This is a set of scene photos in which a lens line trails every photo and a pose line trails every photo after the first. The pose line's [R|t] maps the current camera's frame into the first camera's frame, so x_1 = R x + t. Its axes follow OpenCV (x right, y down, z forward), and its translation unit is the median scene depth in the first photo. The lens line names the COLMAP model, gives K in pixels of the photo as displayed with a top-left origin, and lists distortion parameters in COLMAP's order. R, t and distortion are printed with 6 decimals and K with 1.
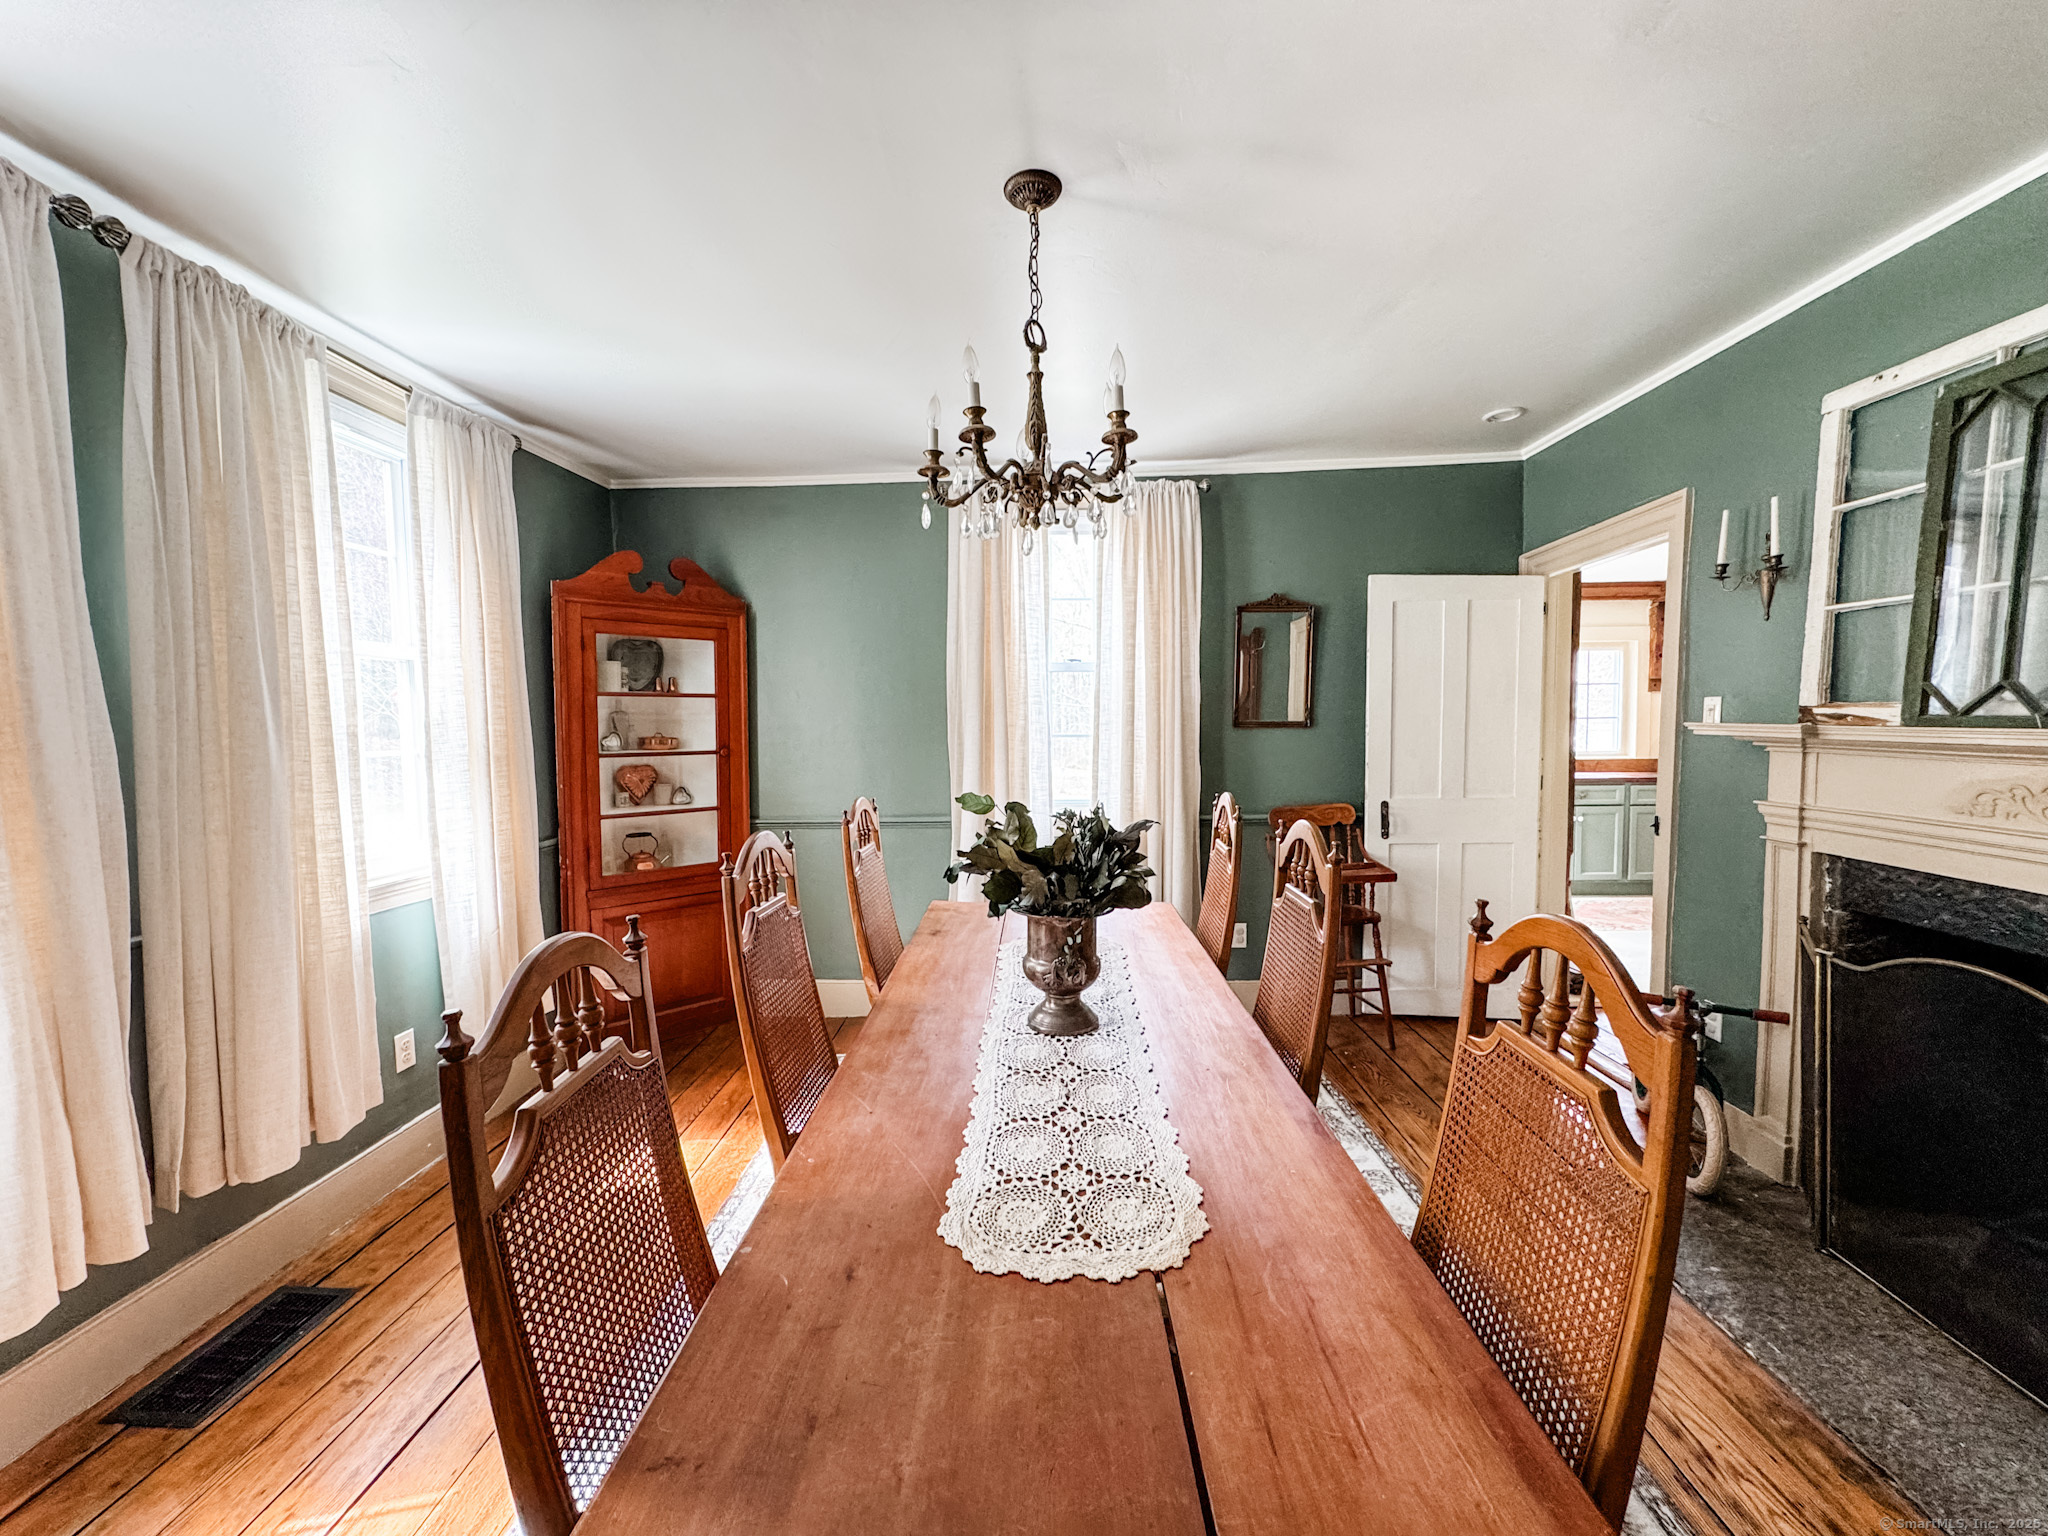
lens RADIAL K [[820.8, 0, 1019.1], [0, 820.8, 766.9], [0, 0, 1]] dist [-0.001661, 0.000043]
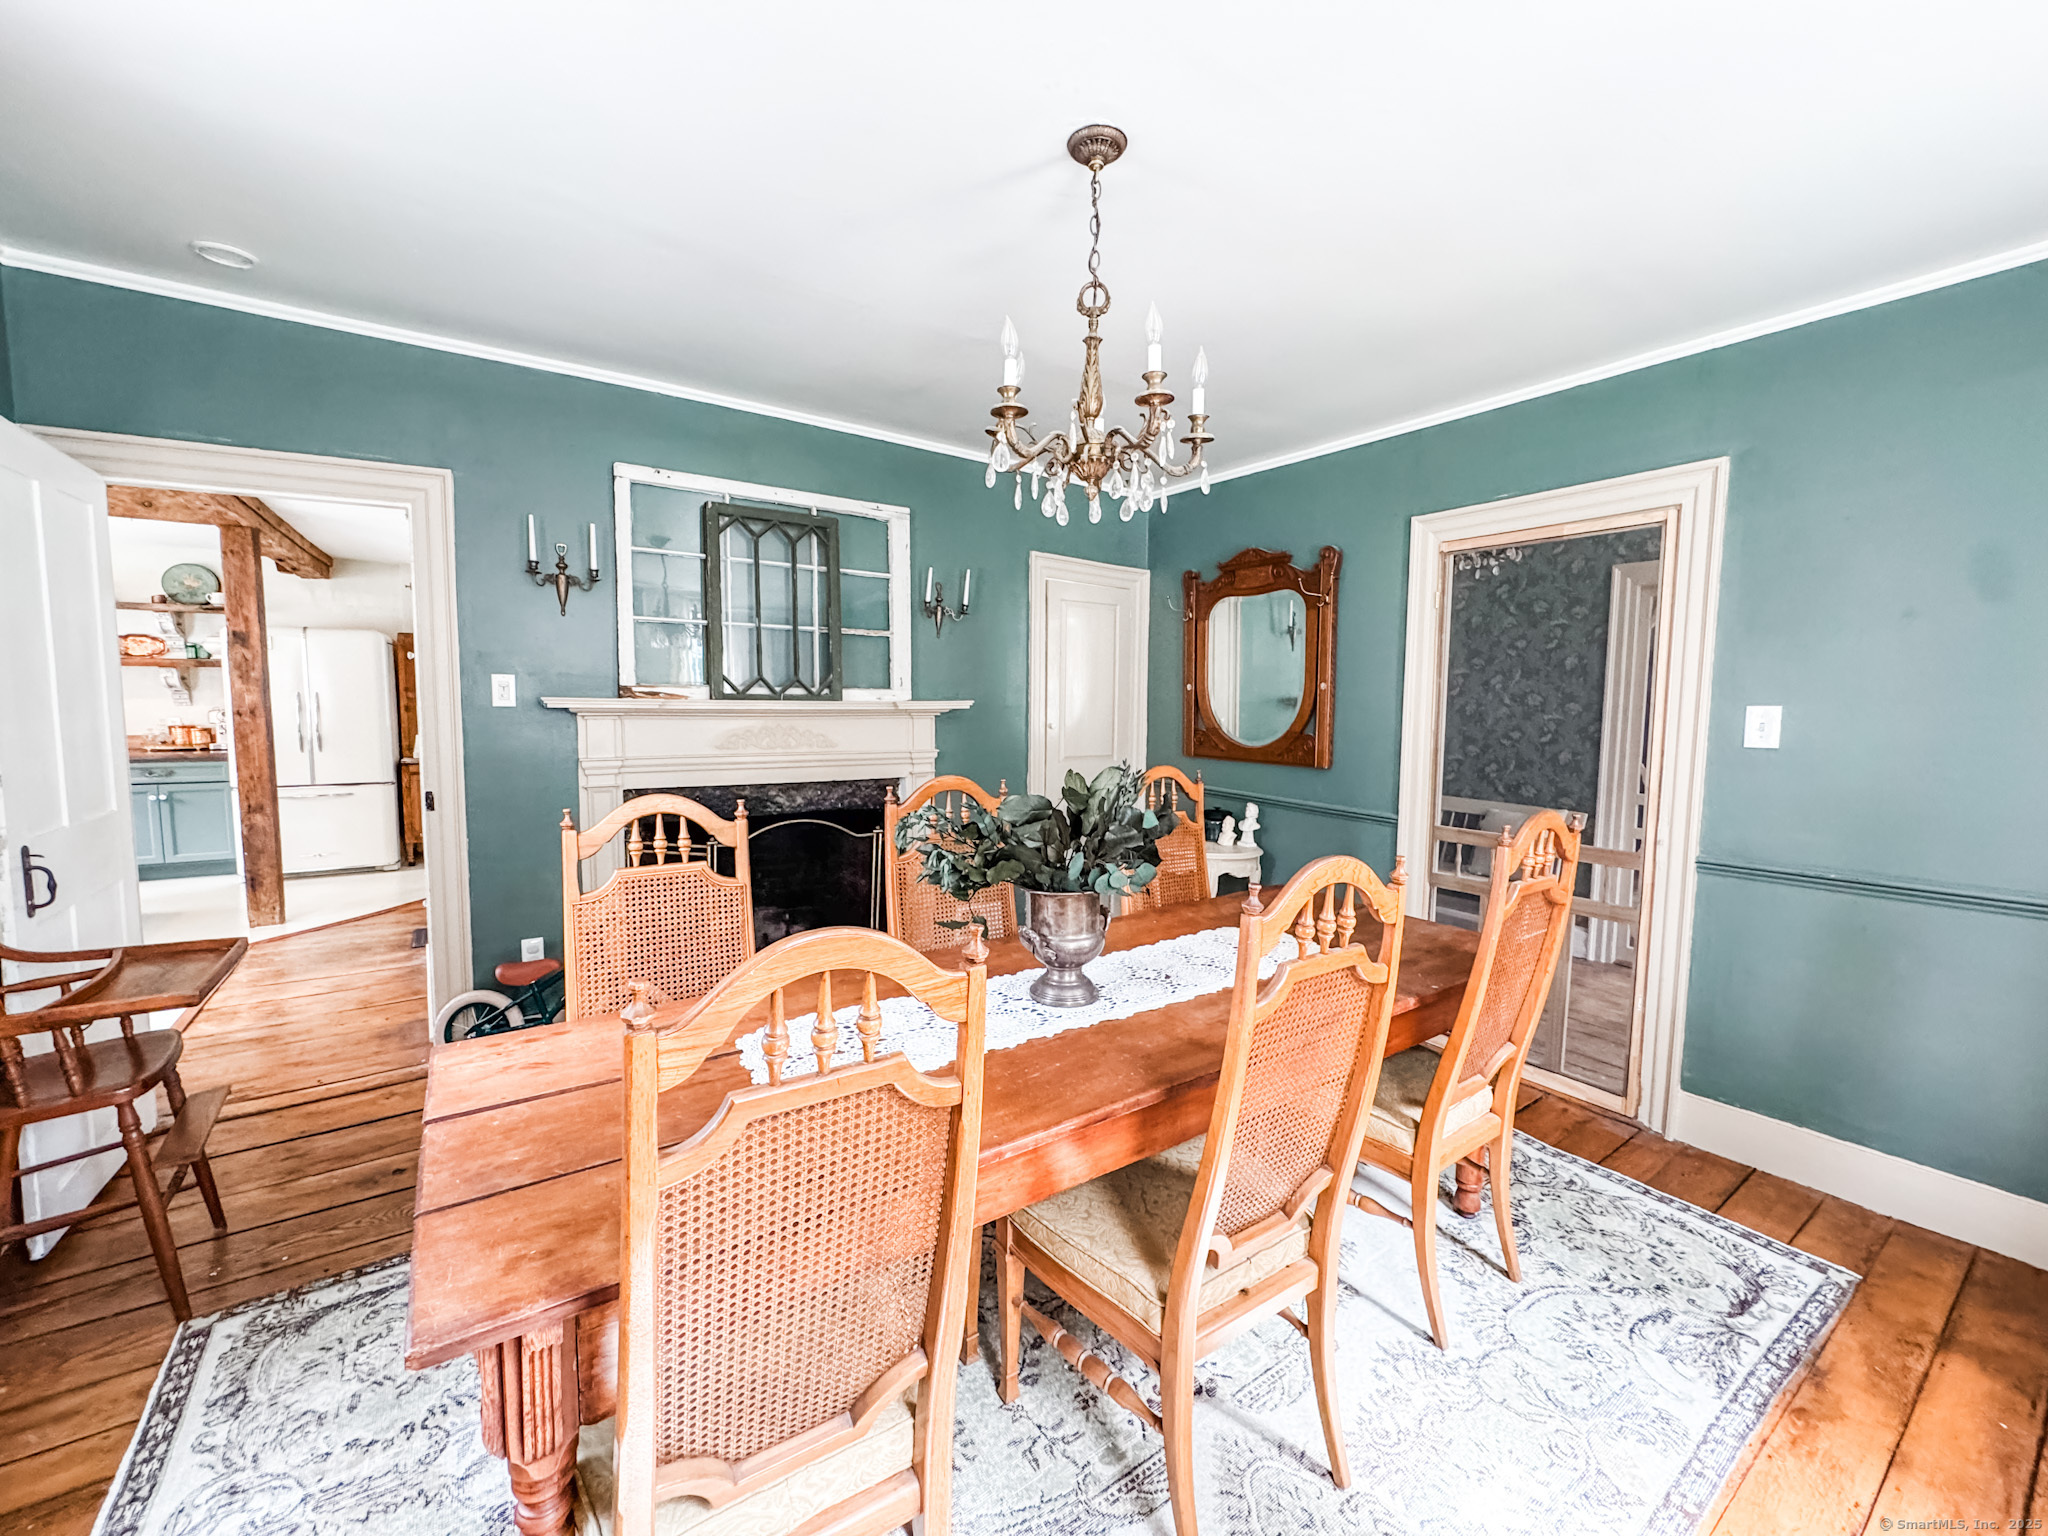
lens RADIAL K [[820.8, 0, 1019.1], [0, 820.8, 766.9], [0, 0, 1]] dist [-0.001661, 0.000043]
pose [[-0.587855, -0.067630, 0.806134, -0.382872], [0.041319, 0.992689, 0.113411, -0.045184], [-0.807910, 0.099977, -0.580763, 0.865316]]
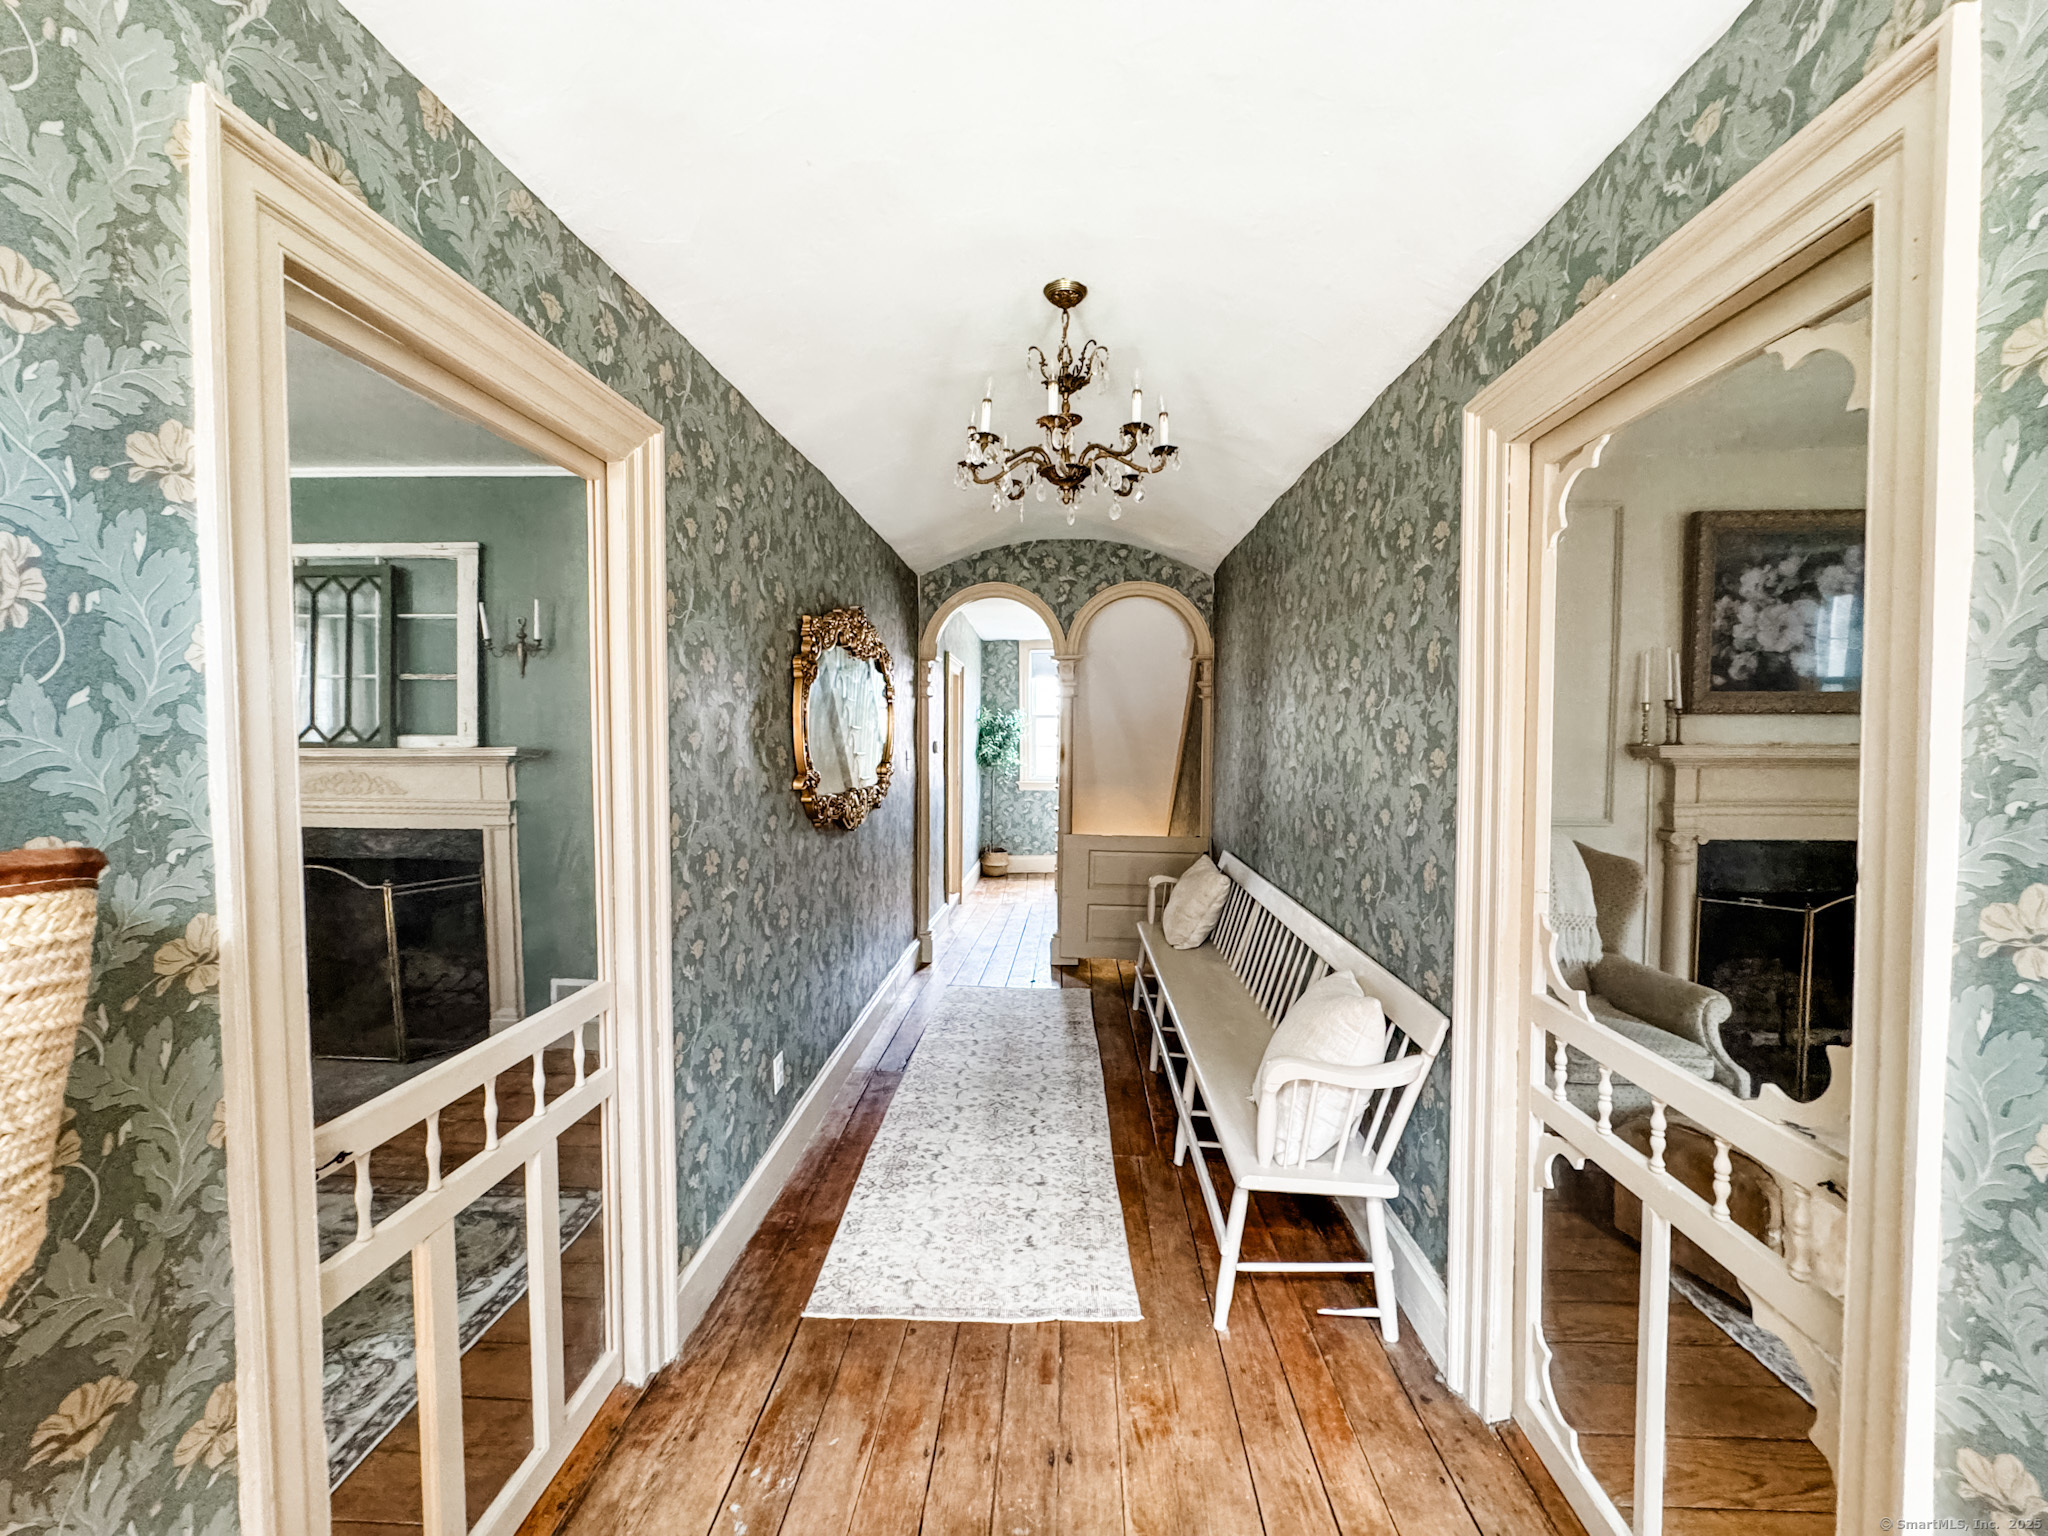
lens RADIAL K [[805.7, 0, 1037.2], [0, 805.7, 767.5], [0, 0, 1]] dist [-0.001007, -0.000035]
pose [[-0.004448, -0.029394, 0.999558, -0.414040], [0.065948, 0.997383, 0.029623, 0.031762], [-0.997813, 0.066051, -0.002498, -0.405673]]
